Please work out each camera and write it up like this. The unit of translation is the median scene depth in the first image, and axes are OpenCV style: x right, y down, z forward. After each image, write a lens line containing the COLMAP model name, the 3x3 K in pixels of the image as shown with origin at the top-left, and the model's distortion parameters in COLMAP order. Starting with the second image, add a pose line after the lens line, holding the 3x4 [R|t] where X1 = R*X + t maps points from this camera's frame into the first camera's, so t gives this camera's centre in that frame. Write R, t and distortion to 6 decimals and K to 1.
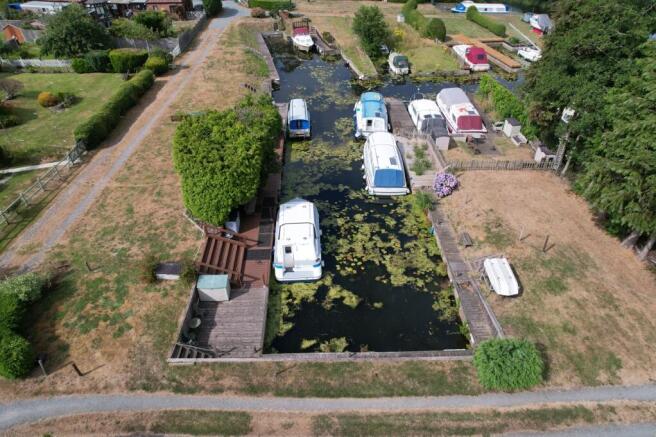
lens RADIAL K [[416.2, 0, 328.8], [0, 416.2, 221.8], [0, 0, 1]] dist [-0.068875, 0.060709]
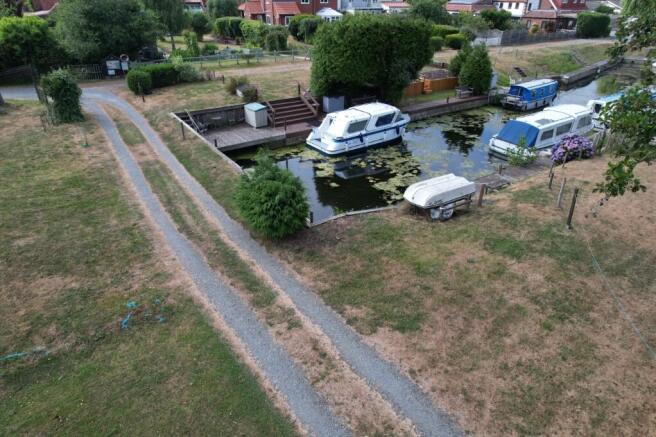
lens RADIAL K [[419.0, 0, 329.7], [0, 419.0, 218.9], [0, 0, 1]] dist [-0.074090, 0.068098]
pose [[0.538820, 0.407242, -0.737446, 0.674891], [-0.523856, 0.847527, 0.085274, 0.165868], [0.659733, 0.340369, 0.670001, 0.379271]]
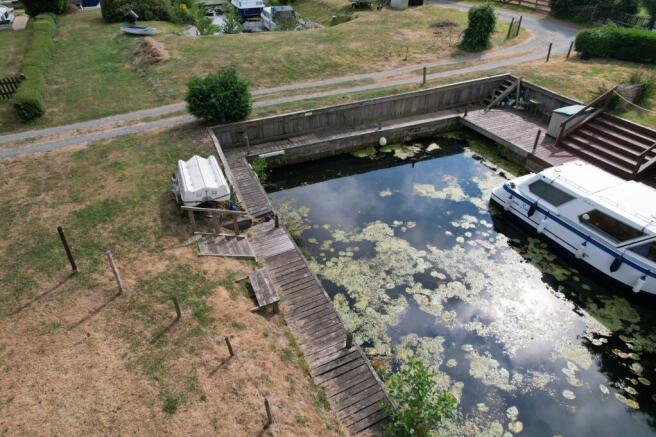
lens RADIAL K [[419.0, 0, 329.7], [0, 419.0, 218.9], [0, 0, 1]] dist [-0.074090, 0.068098]
pose [[-0.921314, 0.230082, -0.313438, 0.366547], [-0.235815, 0.310300, 0.920926, -0.333505], [0.309148, 0.922375, -0.231627, 1.008910]]
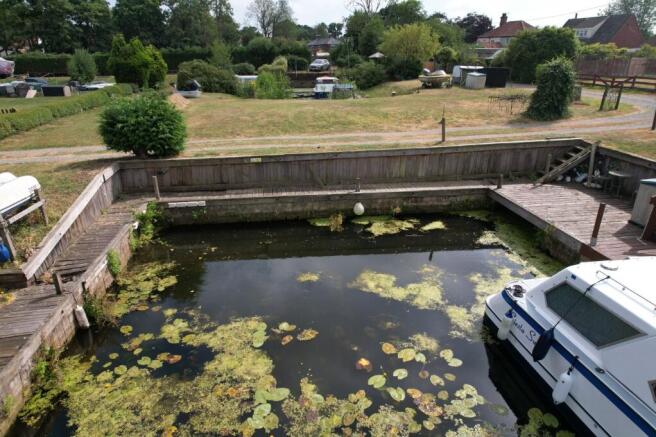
lens RADIAL K [[419.0, 0, 329.7], [0, 419.0, 218.9], [0, 0, 1]] dist [-0.074090, 0.068098]
pose [[-0.993880, 0.045647, -0.100594, 0.119620], [-0.063996, 0.504324, 0.861140, -0.158574], [0.090040, 0.862307, -0.498317, 1.001149]]
